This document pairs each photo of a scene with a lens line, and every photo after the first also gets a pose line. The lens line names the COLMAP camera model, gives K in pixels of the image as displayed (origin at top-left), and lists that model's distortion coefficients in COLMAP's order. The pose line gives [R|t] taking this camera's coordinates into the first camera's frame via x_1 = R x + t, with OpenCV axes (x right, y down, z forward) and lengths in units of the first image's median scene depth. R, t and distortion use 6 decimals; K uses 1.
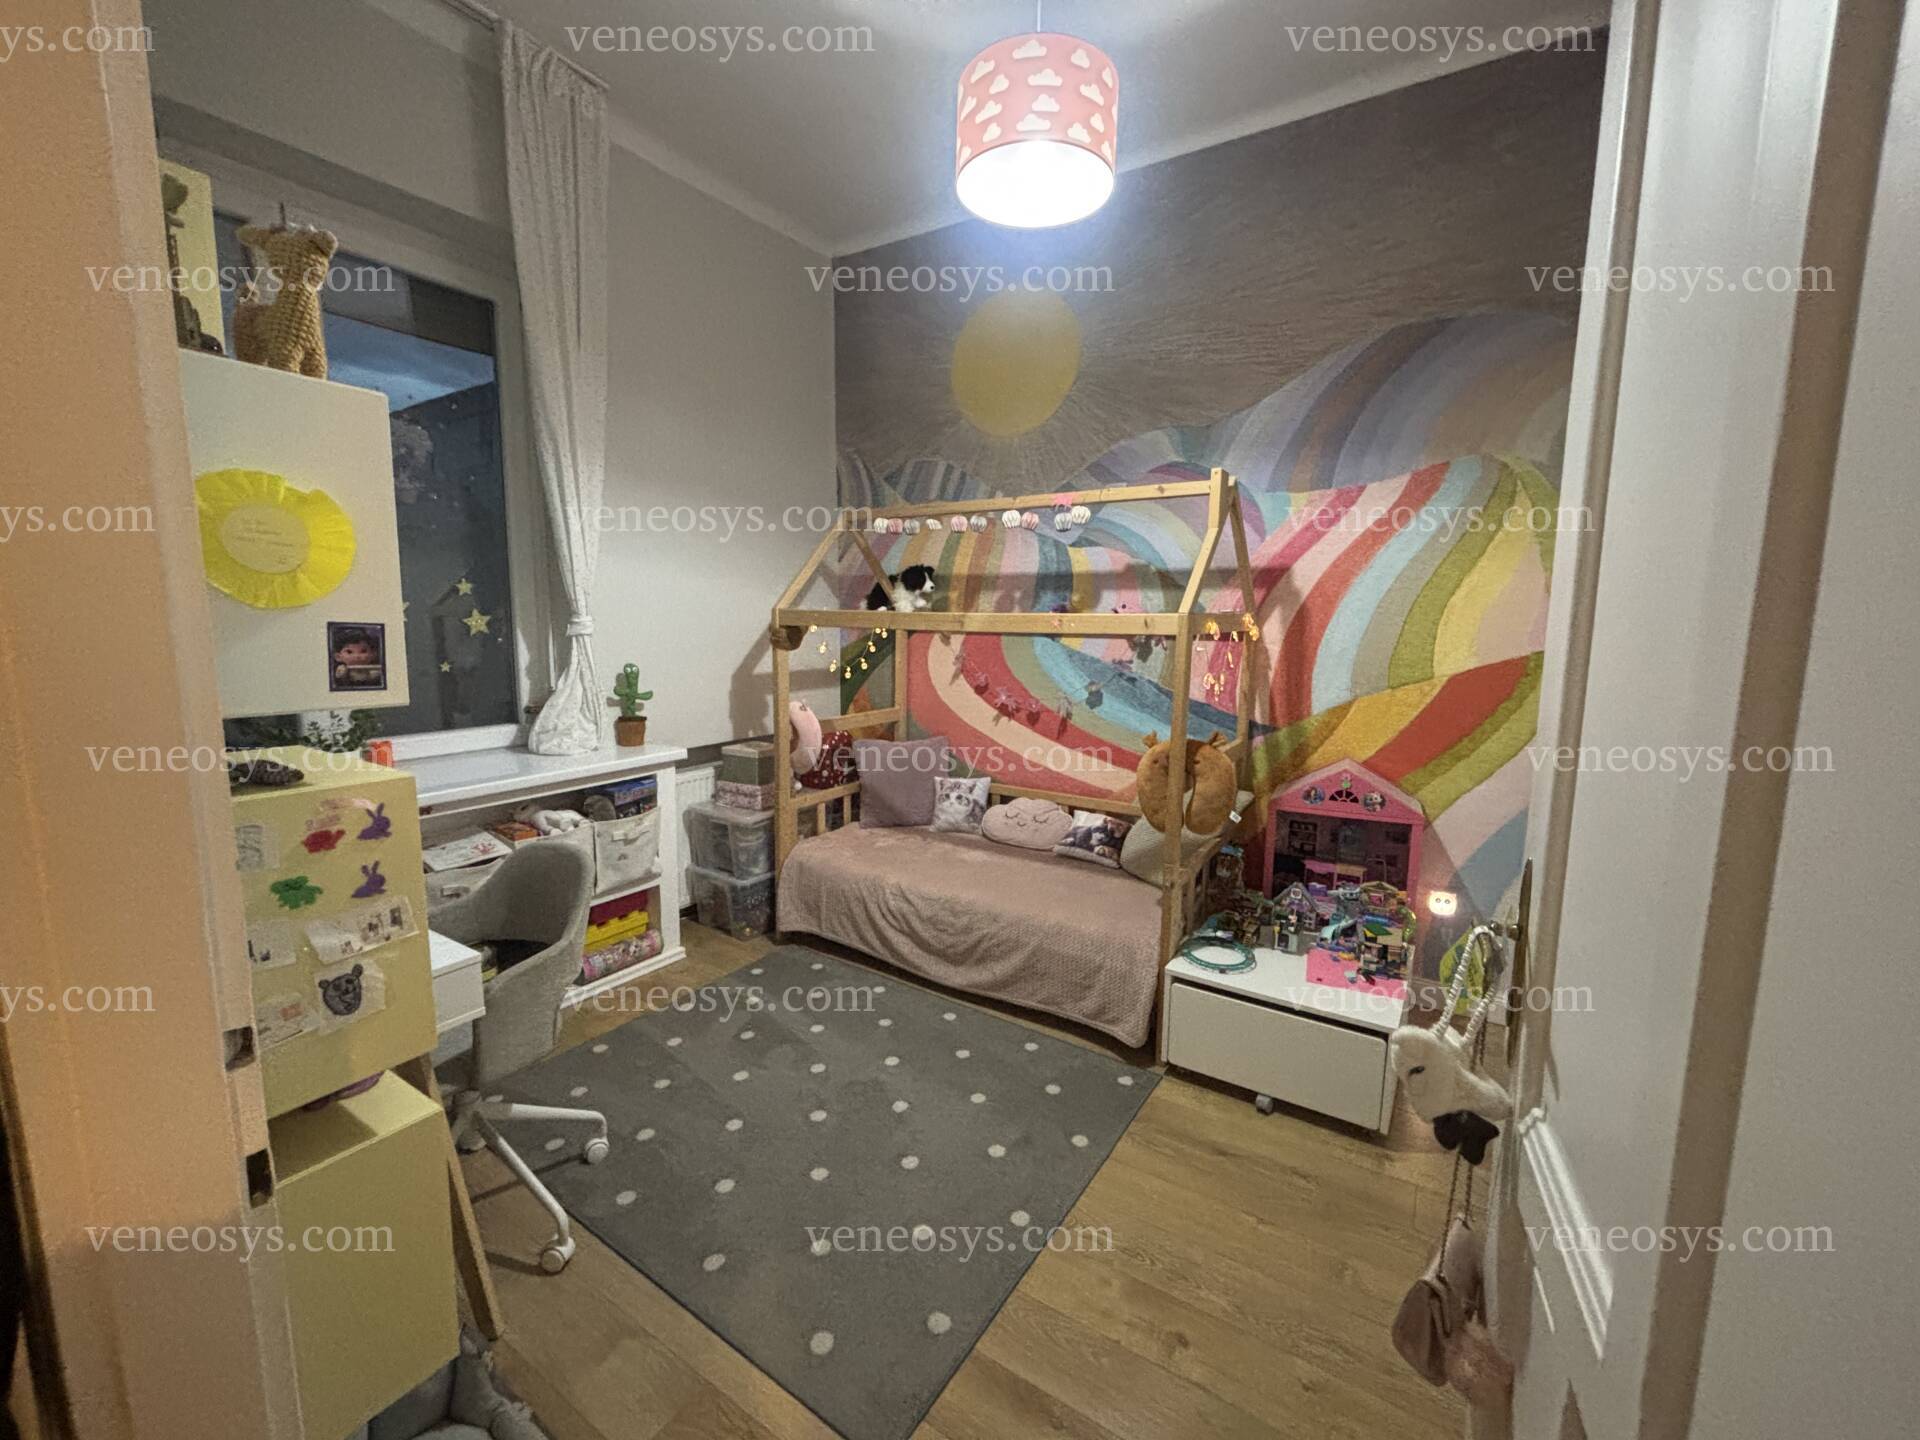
lens RADIAL K [[772.7, 0, 957.1], [0, 772.7, 713.2], [0, 0, 1]] dist [-0.002577, 0.000151]
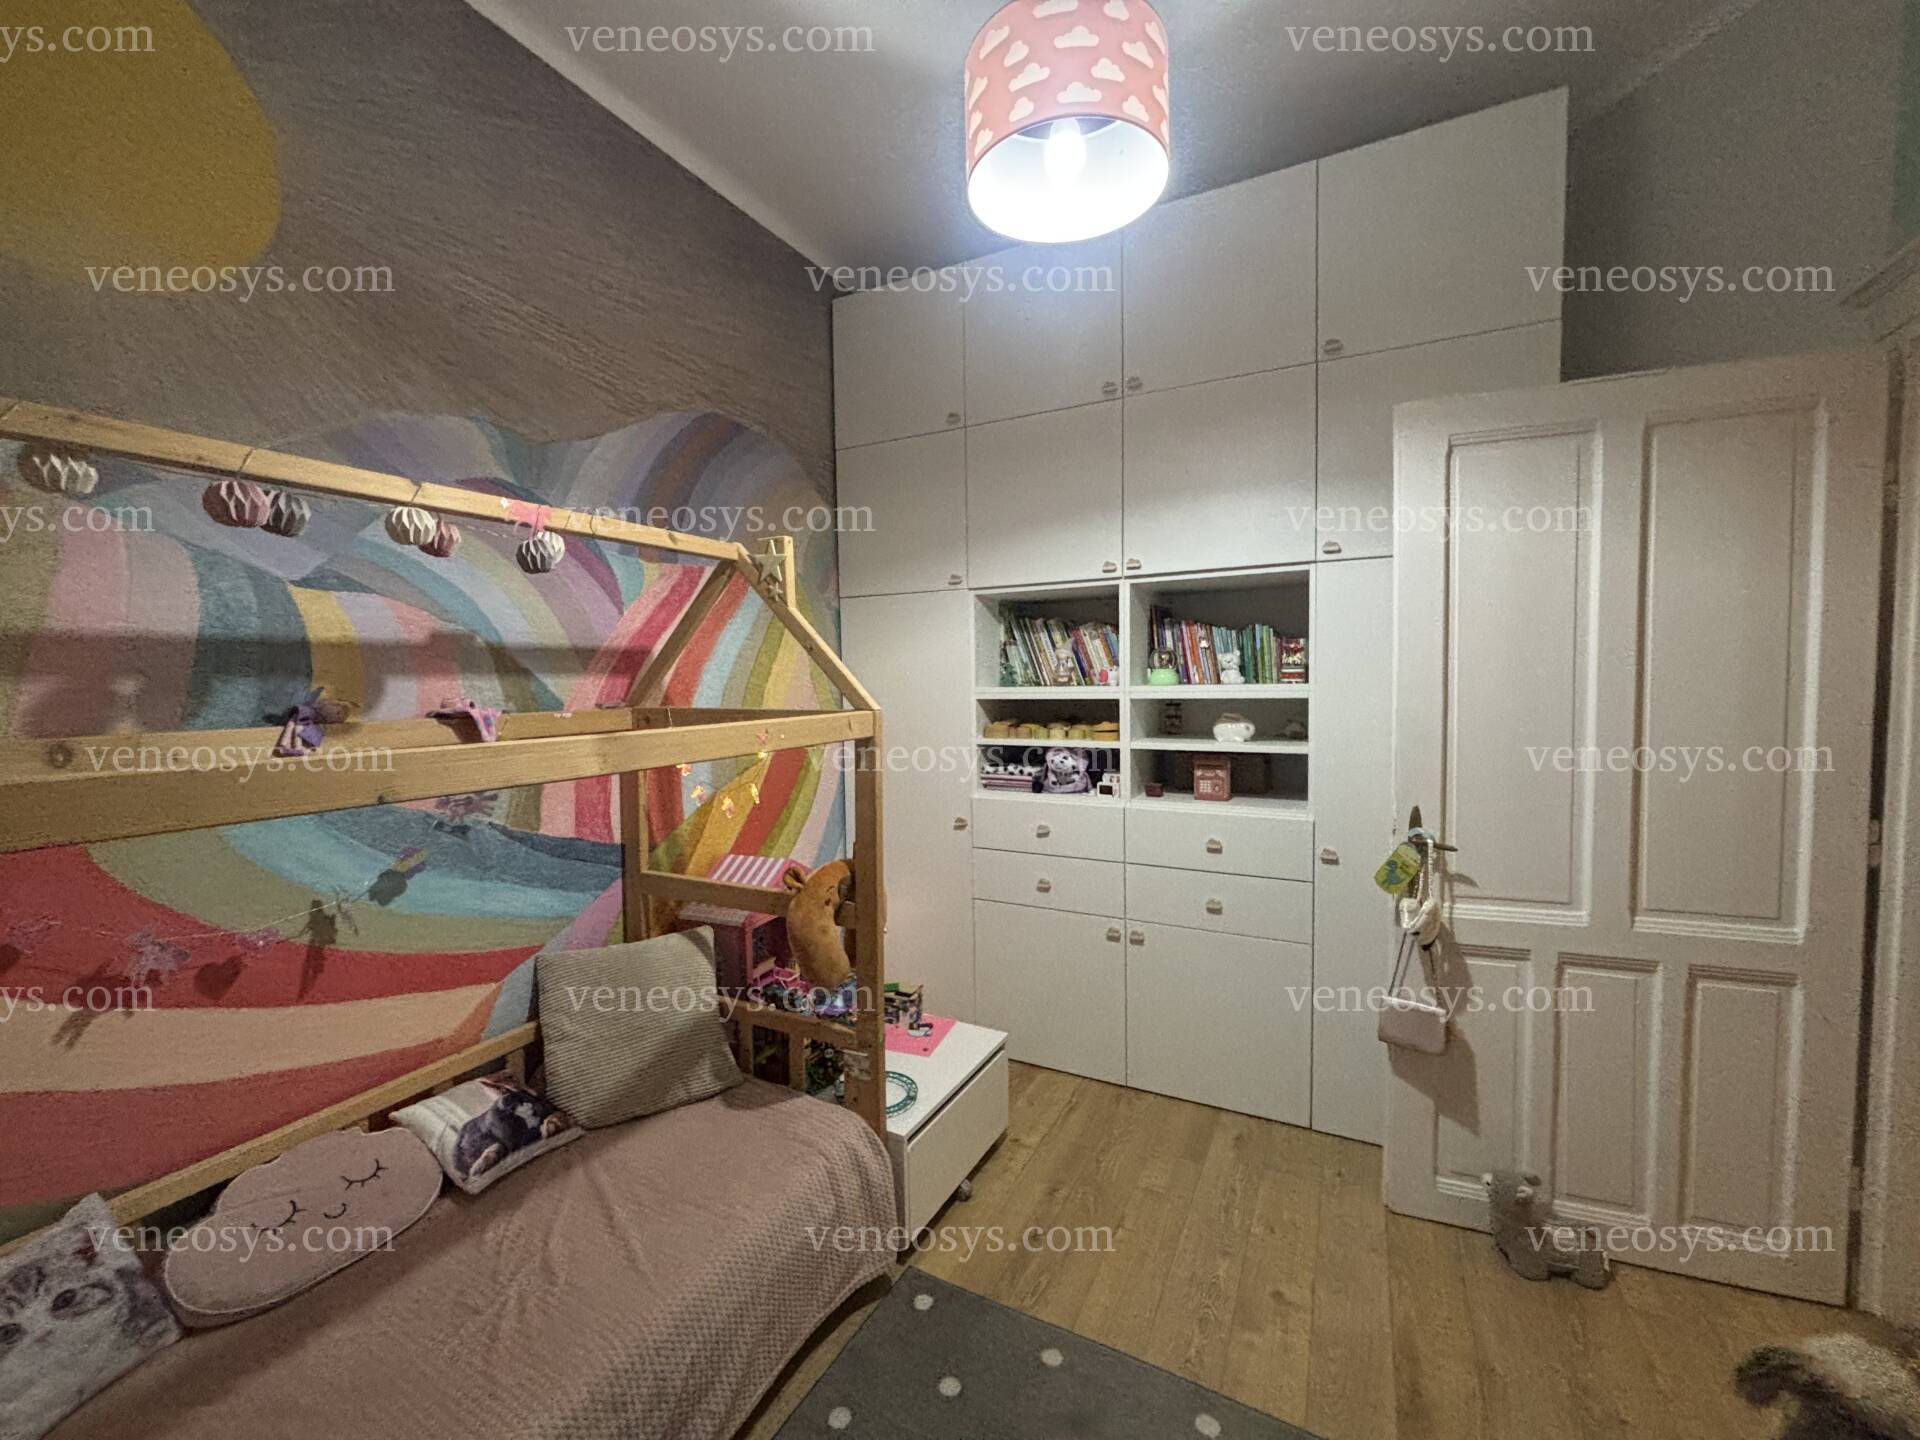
lens RADIAL K [[772.7, 0, 967.6], [0, 772.7, 713.5], [0, 0, 1]] dist [-0.002577, 0.000151]
pose [[-0.097293, -0.056938, 0.993626, -0.386407], [0.137852, 0.987968, 0.070111, -0.120261], [-0.985663, 0.143795, -0.088273, 0.680629]]
